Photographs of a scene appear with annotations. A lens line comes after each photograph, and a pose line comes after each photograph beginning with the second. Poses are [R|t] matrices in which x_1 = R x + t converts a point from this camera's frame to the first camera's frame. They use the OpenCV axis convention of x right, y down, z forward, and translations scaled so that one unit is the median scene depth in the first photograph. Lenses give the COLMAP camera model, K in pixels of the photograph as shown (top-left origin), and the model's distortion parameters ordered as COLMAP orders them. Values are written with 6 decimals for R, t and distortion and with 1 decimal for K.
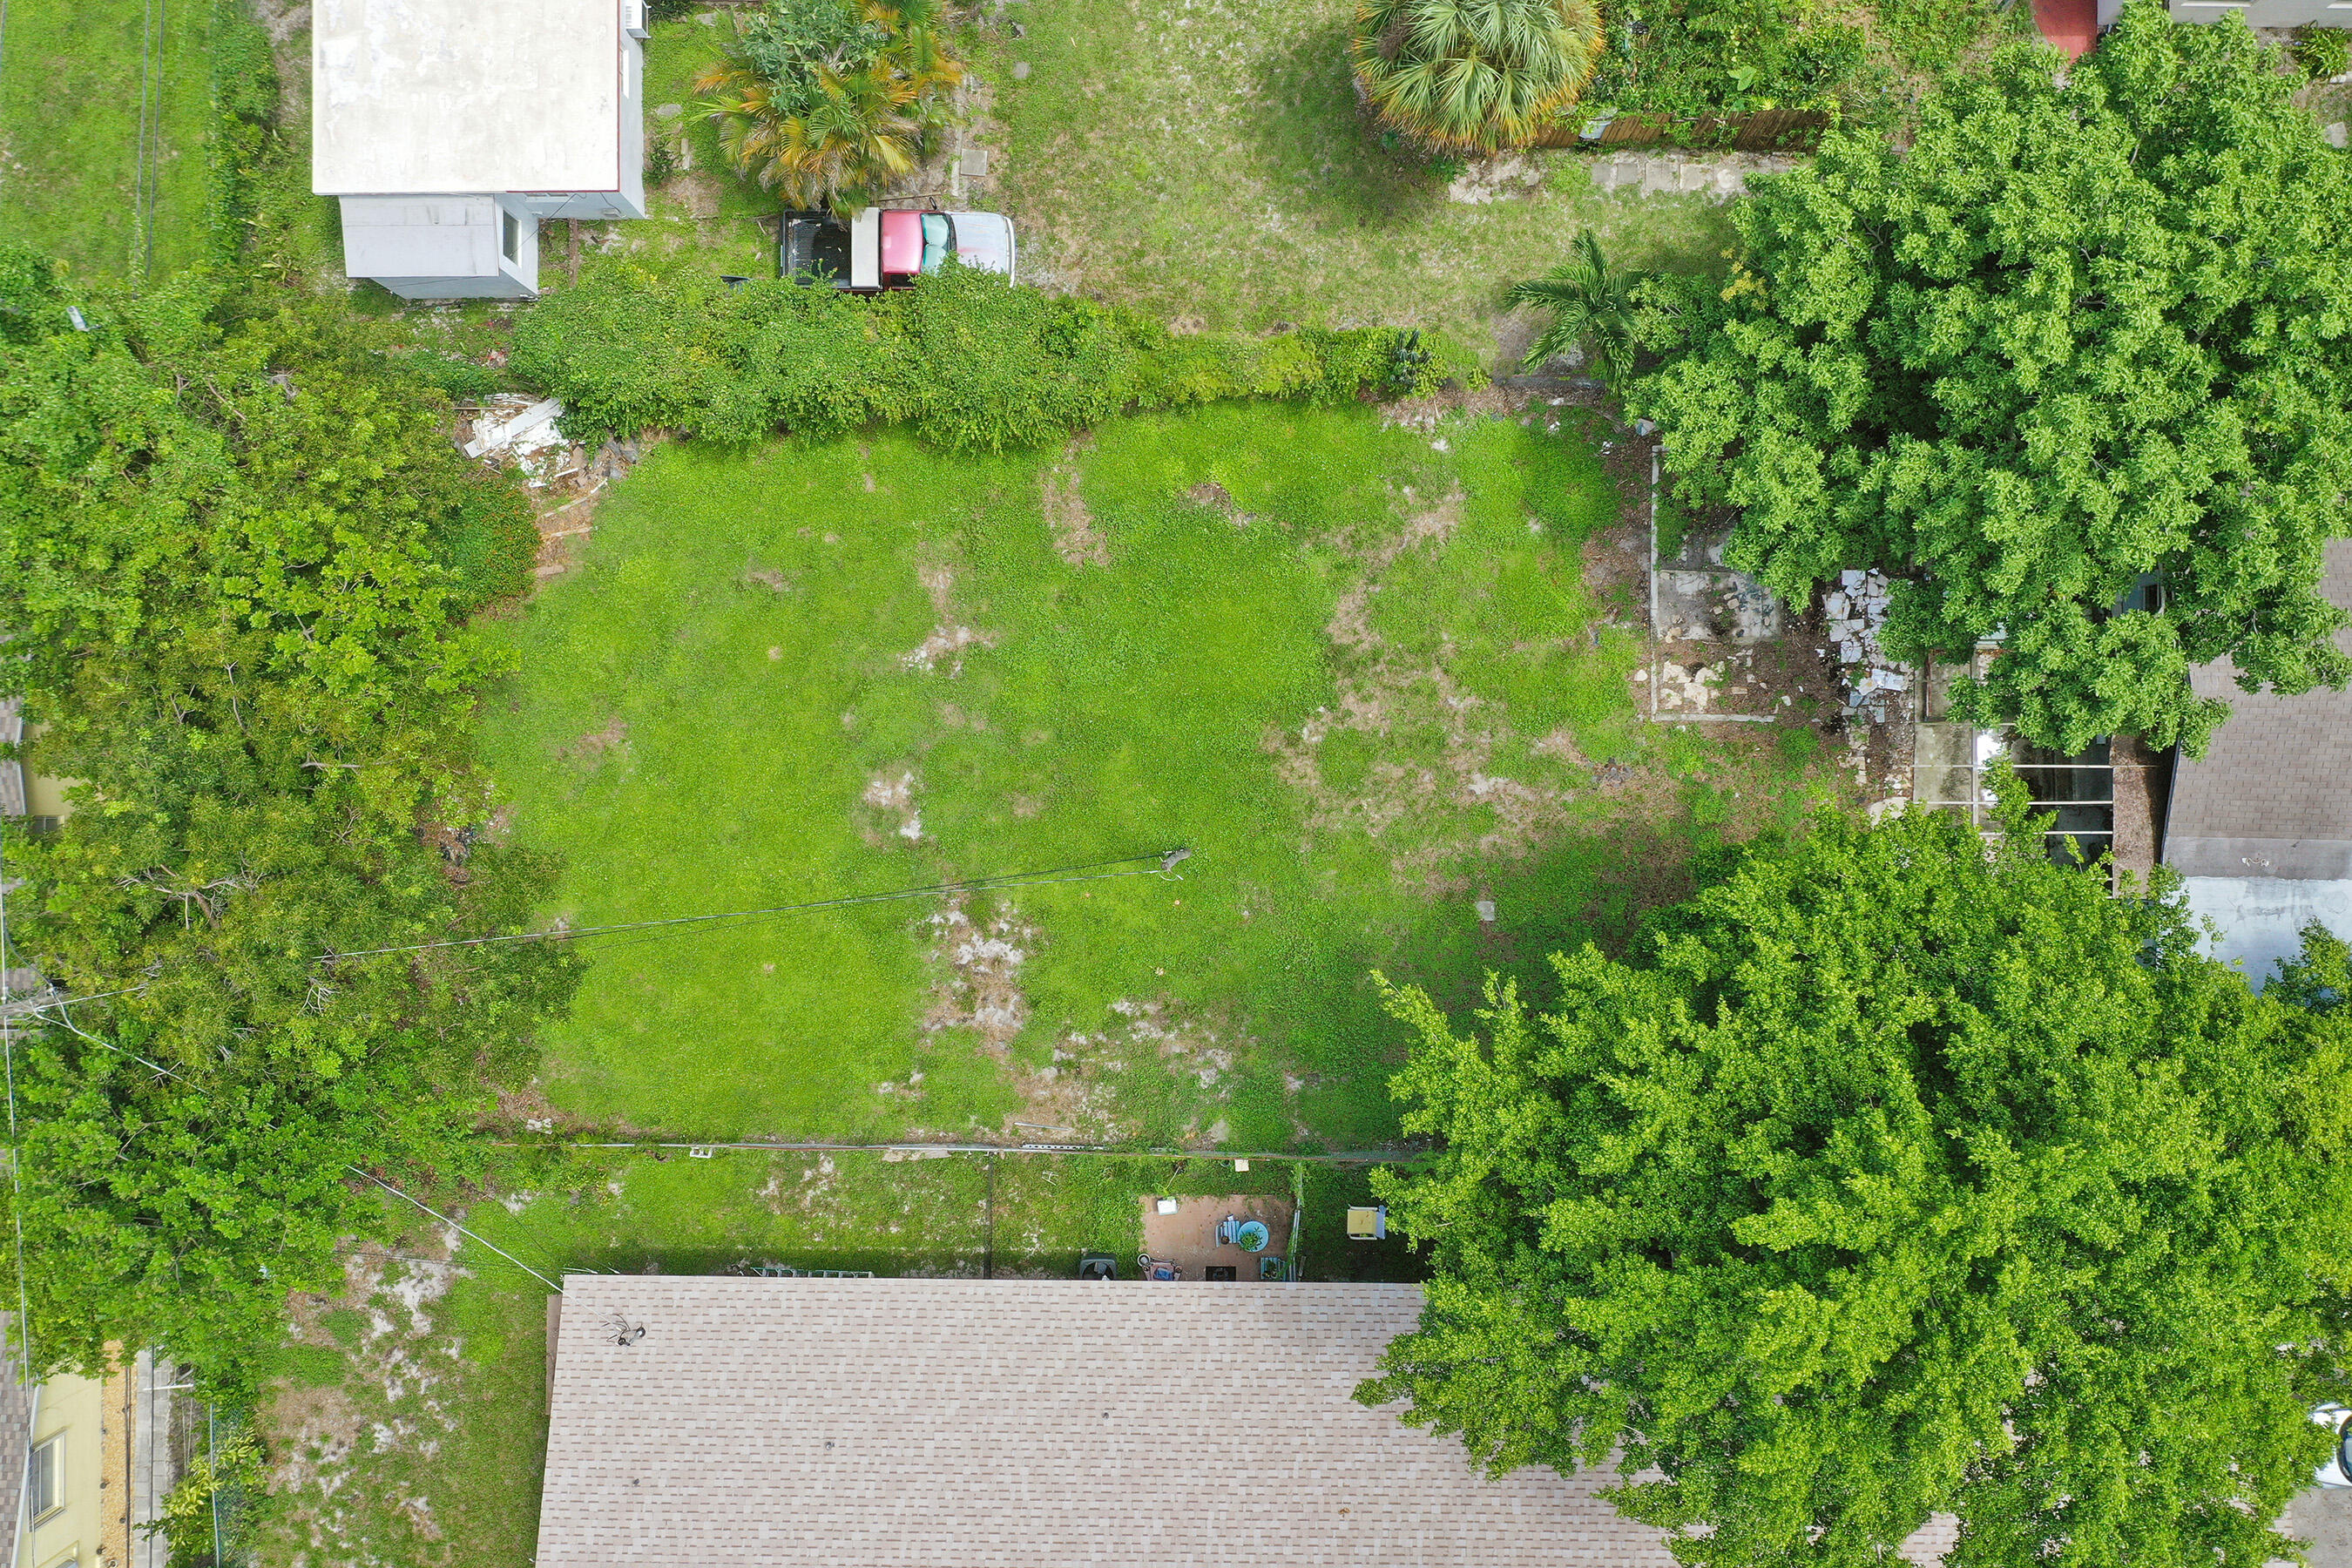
lens RADIAL K [[1925.5, 0, 1183.6], [0, 1925.5, 792.2], [0, 0, 1]] dist [-0.010676, 0.002036]
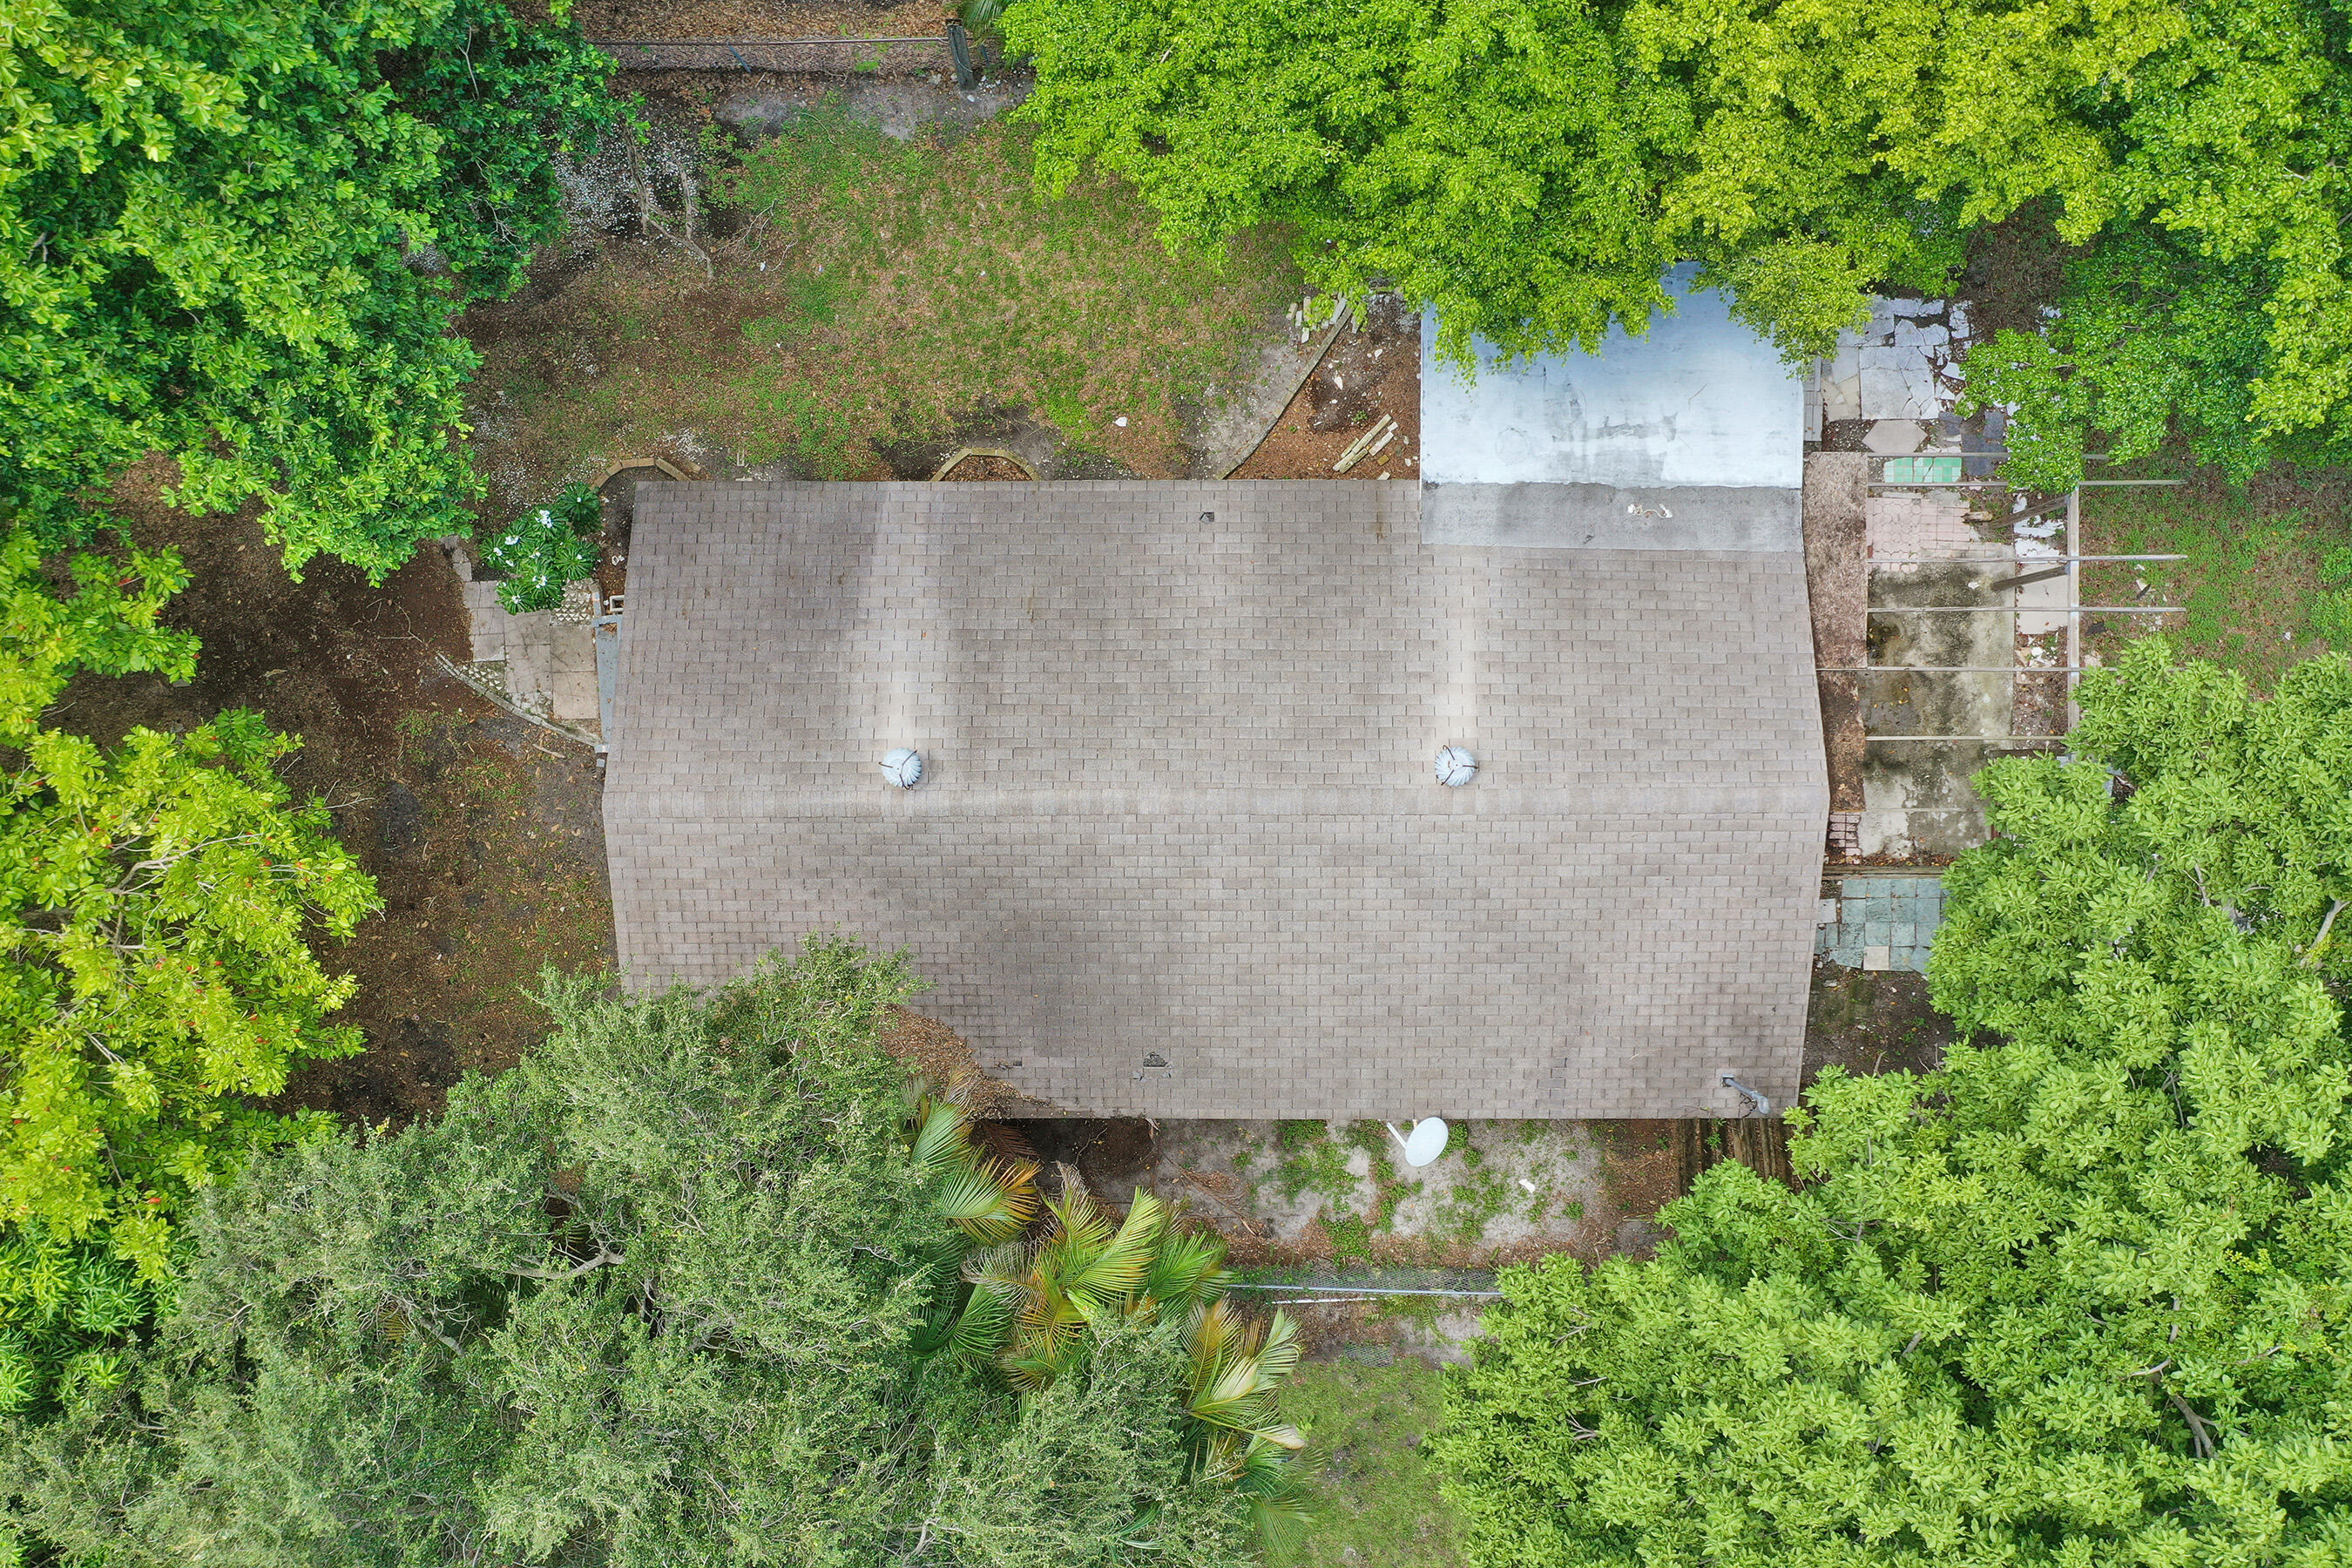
lens RADIAL K [[1899.9, 0, 1176.0], [0, 1899.9, 784.0], [0, 0, 1]] dist [-0.017164, -0.005778]
pose [[-0.999360, 0.000844, 0.035768, 0.630763], [-0.001010, -0.999989, -0.004644, -0.043501], [0.035764, -0.004677, 0.999349, 0.360603]]
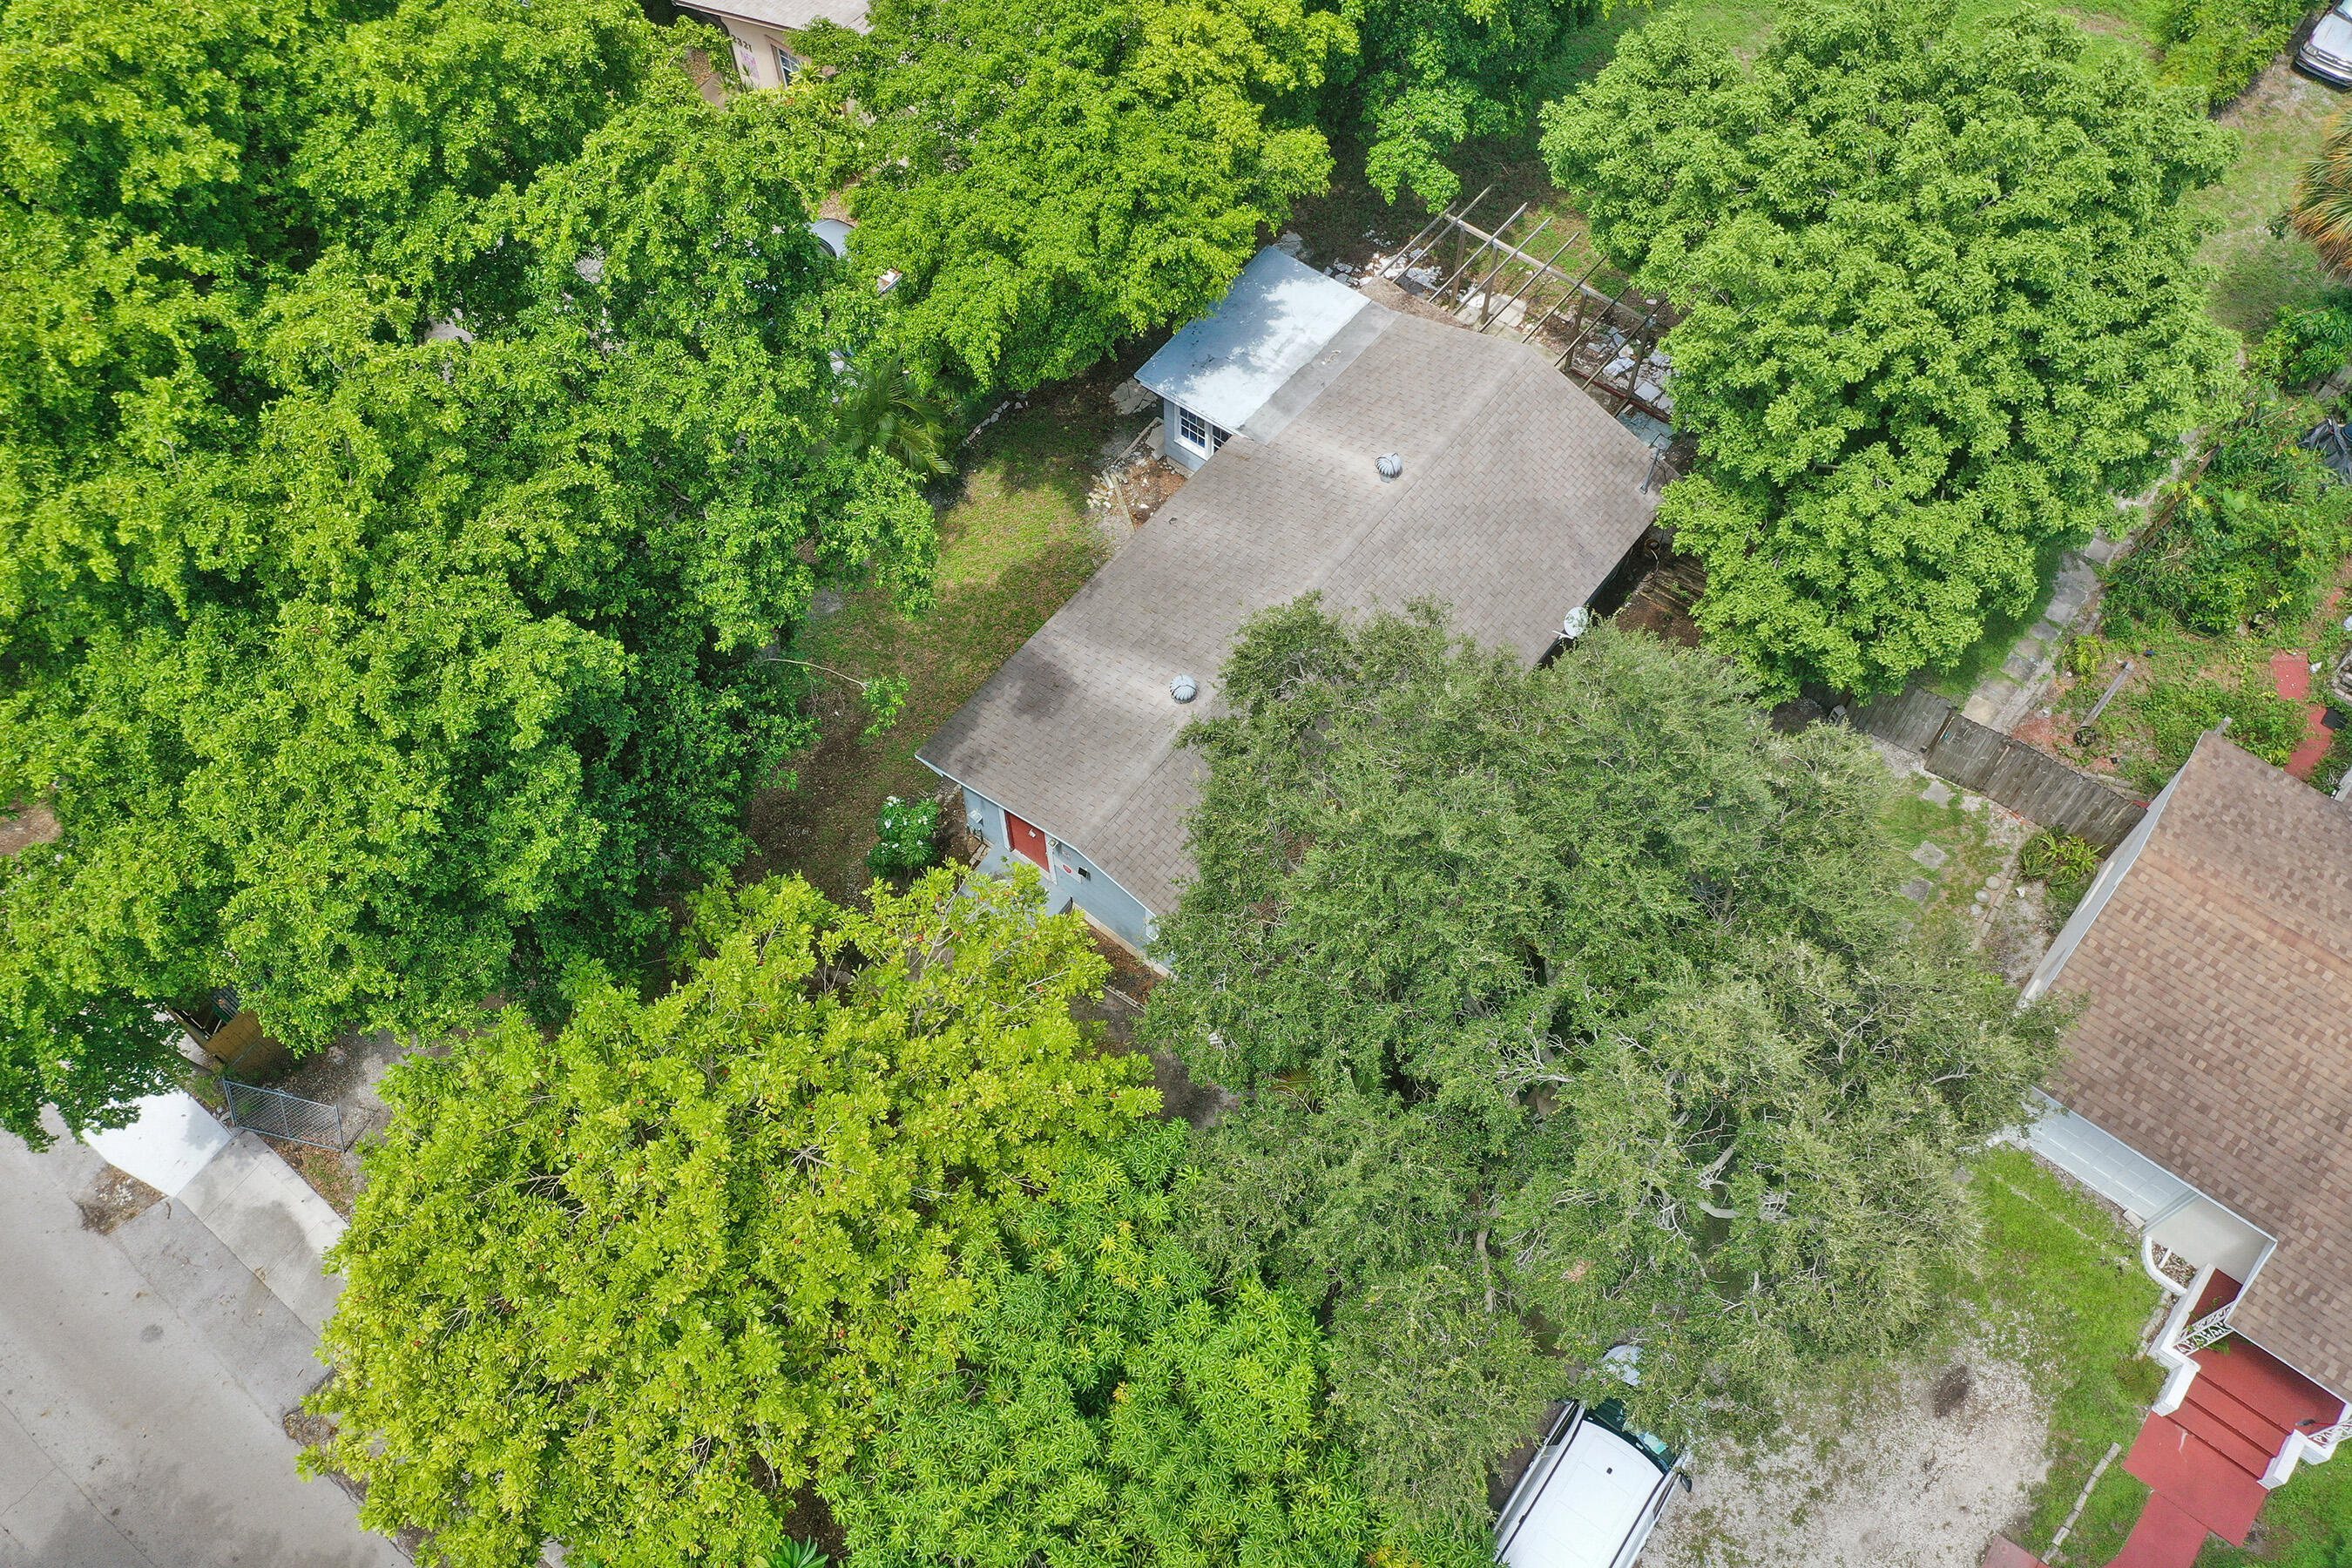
lens RADIAL K [[1866.3, 0, 1176.4], [0, 1866.3, 798.9], [0, 0, 1]] dist [-0.002918, -0.003426]
pose [[-0.617609, 0.698321, -0.361811, 1.049978], [-0.785942, -0.530899, 0.316924, -0.317447], [0.029230, 0.480097, 0.876728, 0.205838]]
